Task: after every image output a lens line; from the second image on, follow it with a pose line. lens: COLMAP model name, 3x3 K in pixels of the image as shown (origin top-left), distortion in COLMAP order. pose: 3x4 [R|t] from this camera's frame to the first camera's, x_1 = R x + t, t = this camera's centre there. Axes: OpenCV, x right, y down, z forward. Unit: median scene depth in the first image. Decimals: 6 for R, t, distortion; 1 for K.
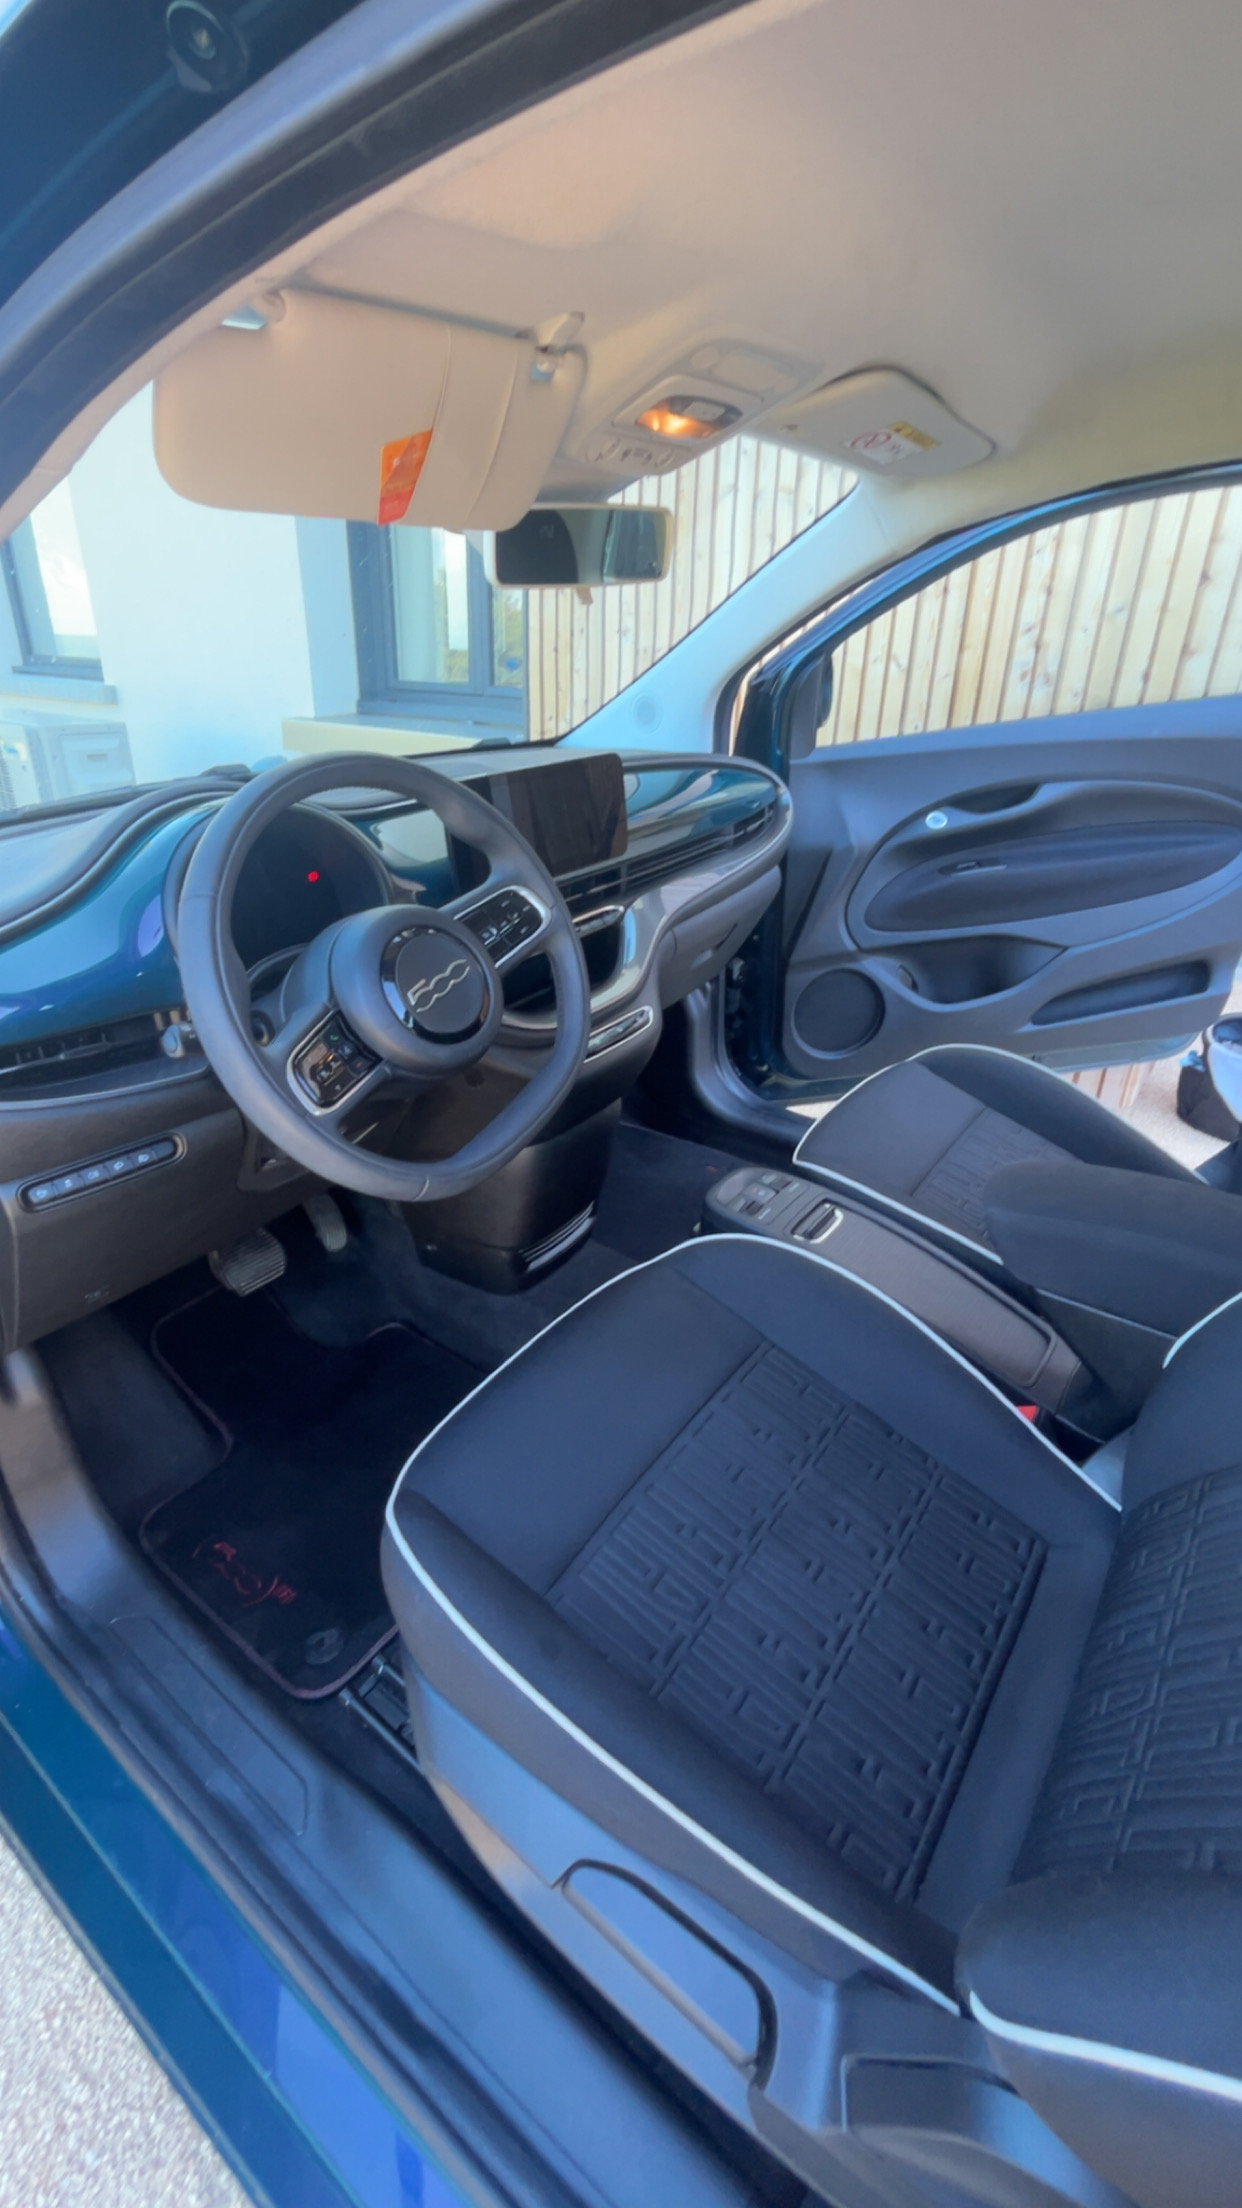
lens RADIAL K [[934.7, 0, 621.0], [0, 934.7, 1104.0], [0, 0, 1]] dist [-0.003043, -0.000266]
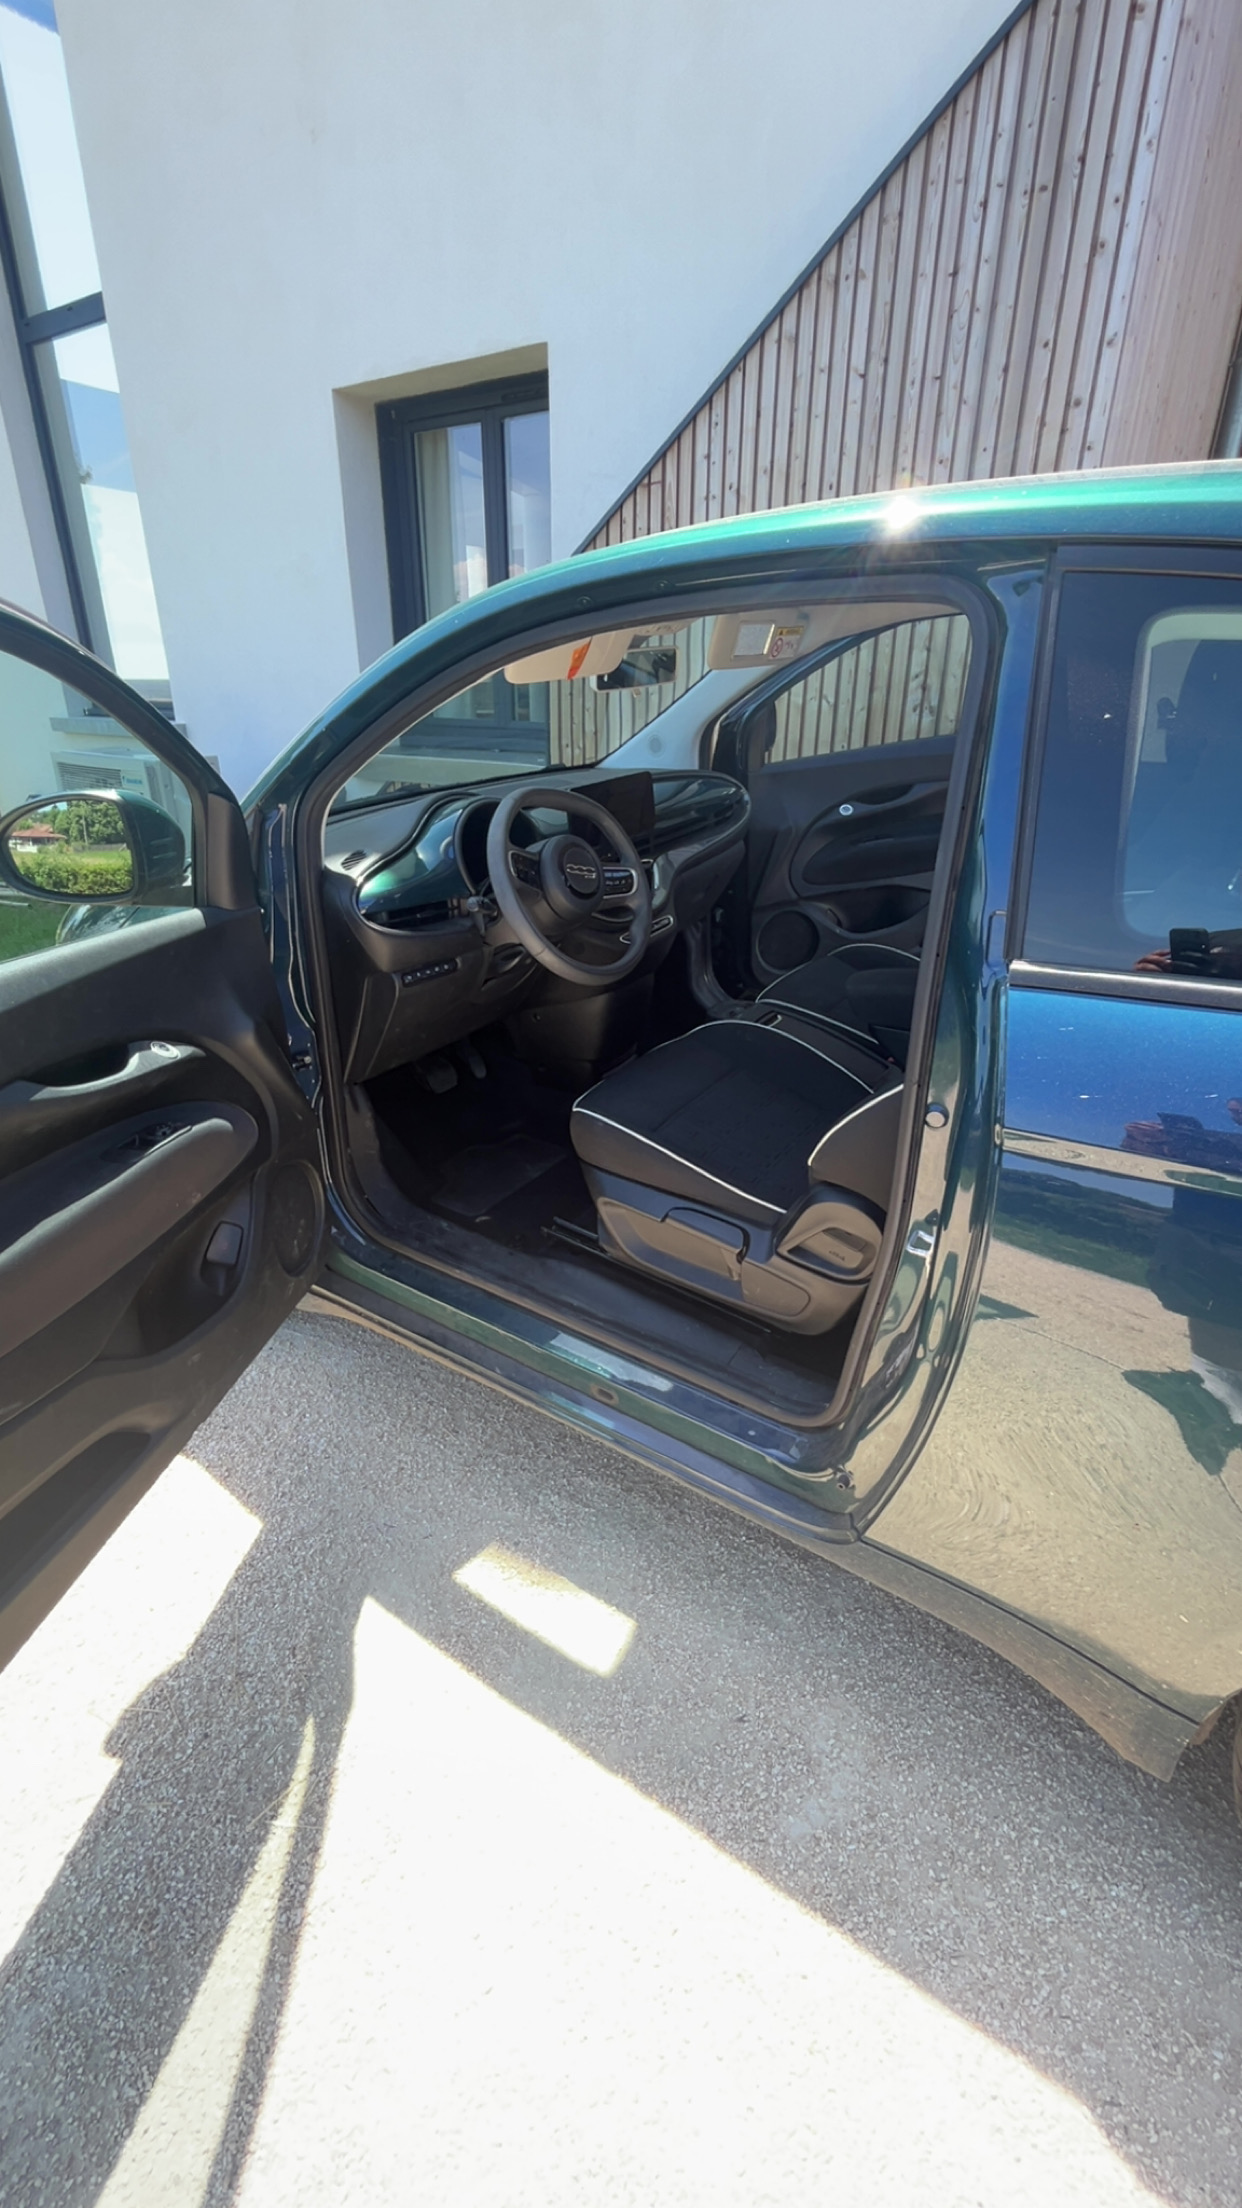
lens RADIAL K [[934.7, 0, 621.0], [0, 934.7, 1104.0], [0, 0, 1]] dist [-0.003043, -0.000266]
pose [[0.999332, -0.032226, 0.017260, -0.114415], [0.032498, 0.999349, -0.015699, 0.304327], [-0.016743, 0.016249, 0.999728, -0.823946]]
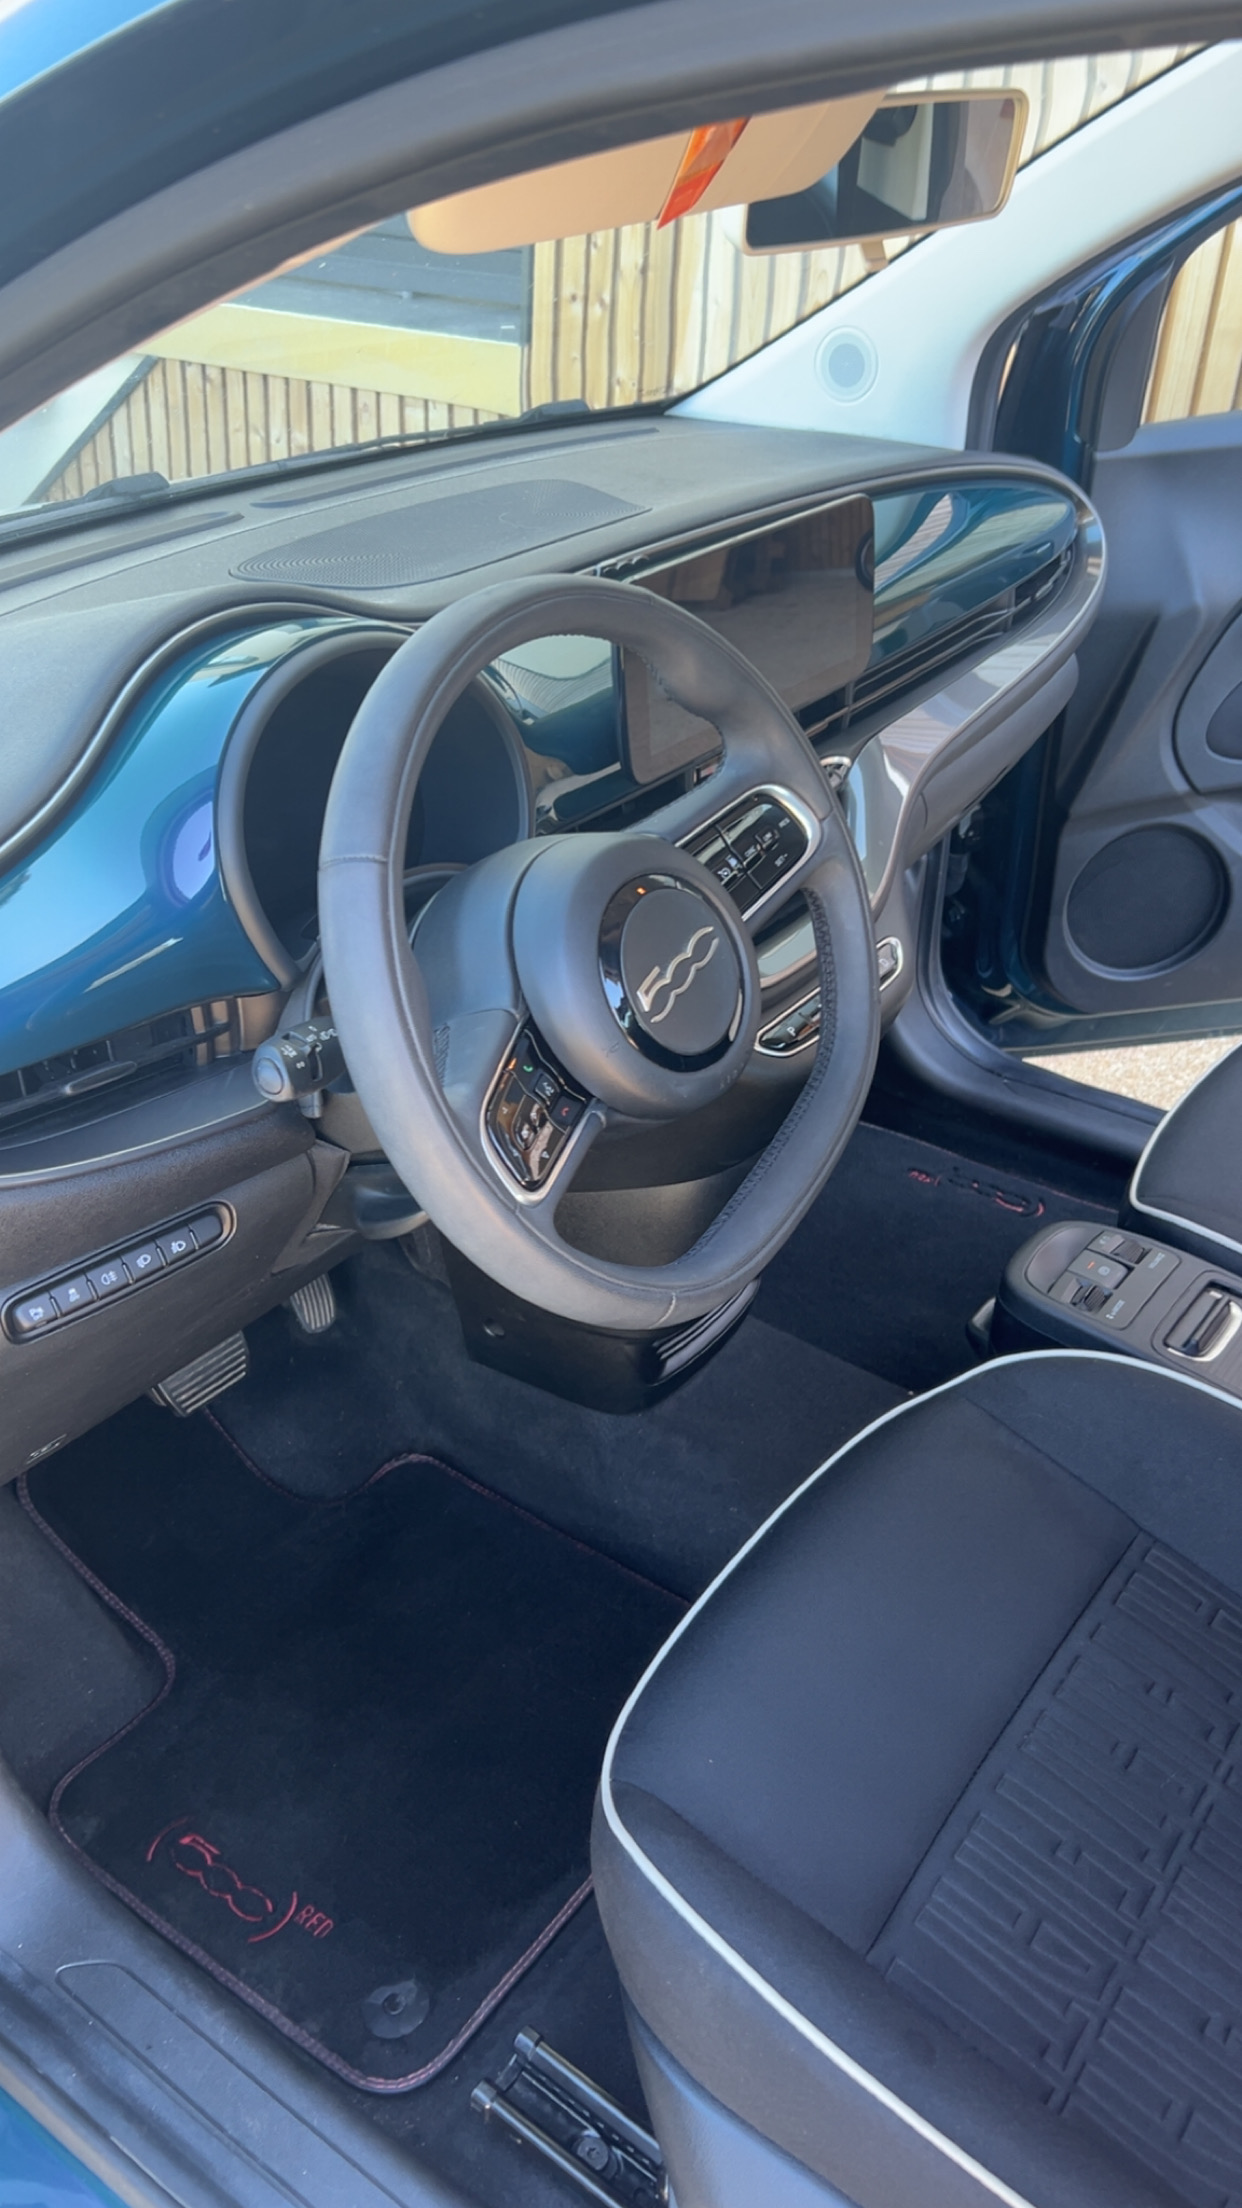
lens RADIAL K [[1735.6, 0, 621.0], [0, 1735.6, 1104.0], [0, 0, 1]] dist [0.025699, -0.007289]
pose [[0.999802, 0.013481, 0.014629, -0.173809], [-0.014561, 0.996972, 0.076380, -0.090300], [-0.013555, -0.076578, 0.996971, -0.090845]]
